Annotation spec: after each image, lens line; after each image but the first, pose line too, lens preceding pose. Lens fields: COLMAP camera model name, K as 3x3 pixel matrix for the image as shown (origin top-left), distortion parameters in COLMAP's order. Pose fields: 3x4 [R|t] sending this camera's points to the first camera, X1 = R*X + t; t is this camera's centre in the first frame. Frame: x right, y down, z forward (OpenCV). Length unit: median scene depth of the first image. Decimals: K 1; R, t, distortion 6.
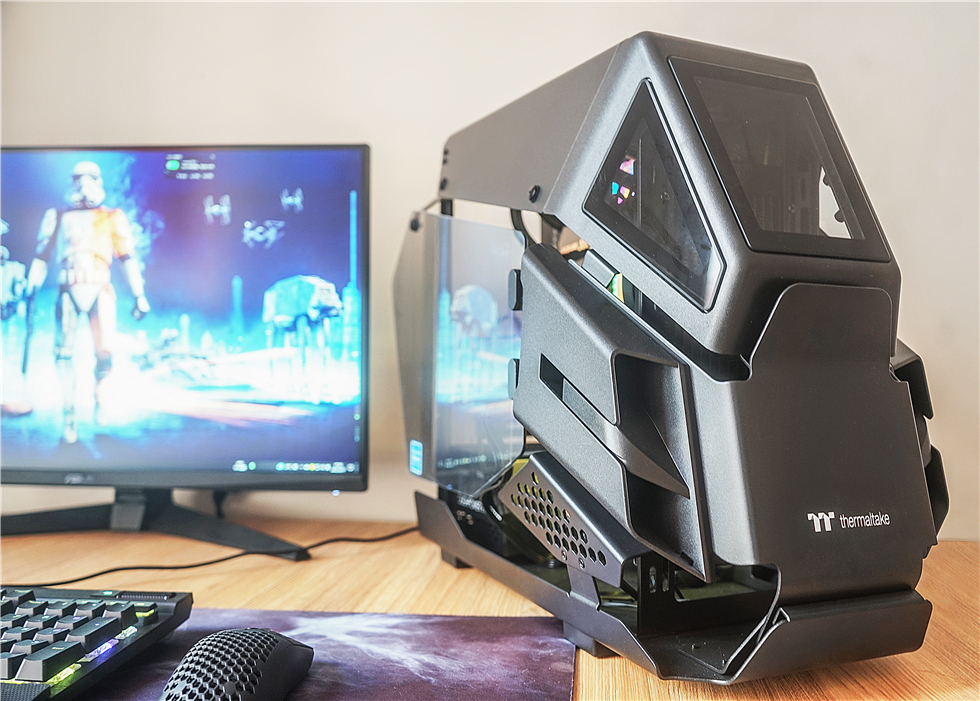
lens RADIAL K [[855.4, 0, 499.5], [0, 855.4, 352.3], [0, 0, 1]] dist [-0.008372, -0.027044]
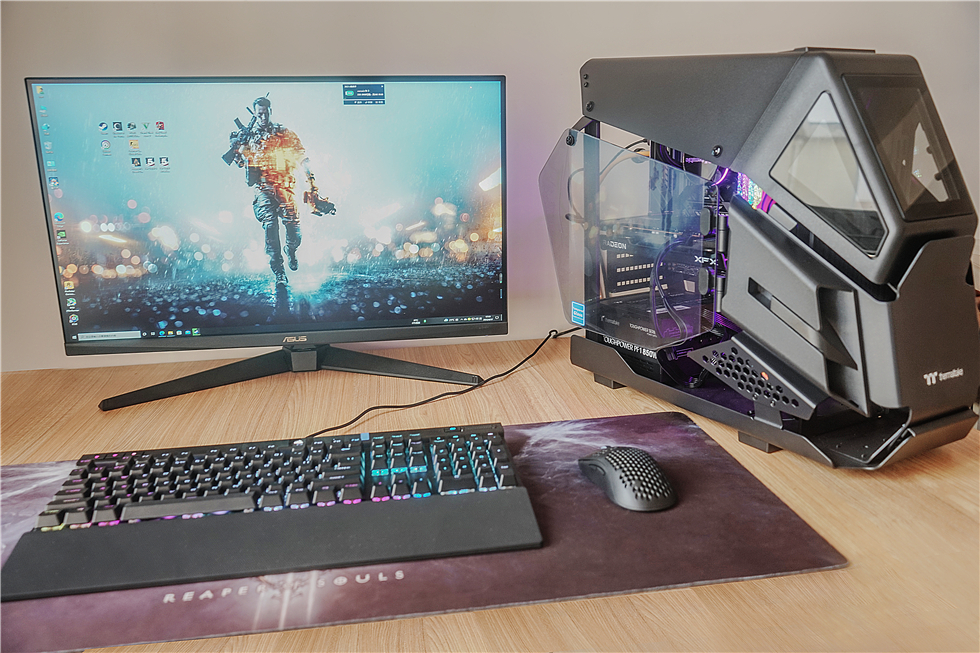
lens RADIAL K [[770.6, 0, 487.1], [0, 770.6, 323.6], [0, 0, 1]] dist [-0.005304, 0.004166]
pose [[0.996182, -0.056336, 0.066695, -0.590920], [0.038155, 0.968059, 0.247802, -0.317012], [-0.078524, -0.244311, 0.966512, -0.390549]]
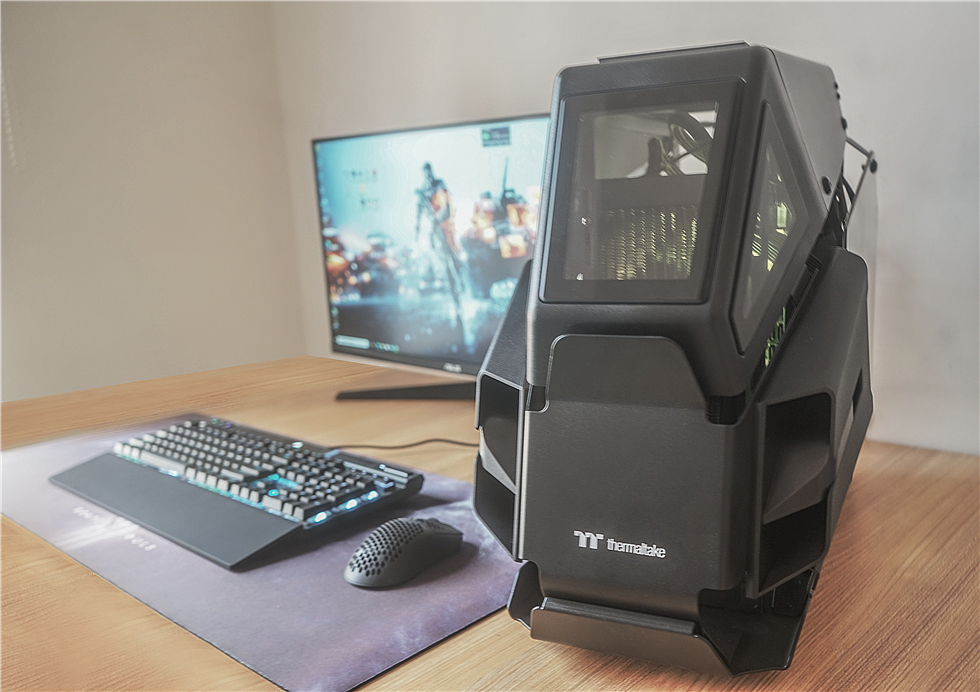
lens RADIAL K [[887.3, 0, 488.2], [0, 887.3, 336.4], [0, 0, 1]] dist [0.112182, 0.004961]
pose [[0.658722, 0.072645, -0.748871, 1.148130], [0.080587, 0.982790, 0.166223, -0.283451], [0.748058, -0.169844, 0.641531, 0.147127]]
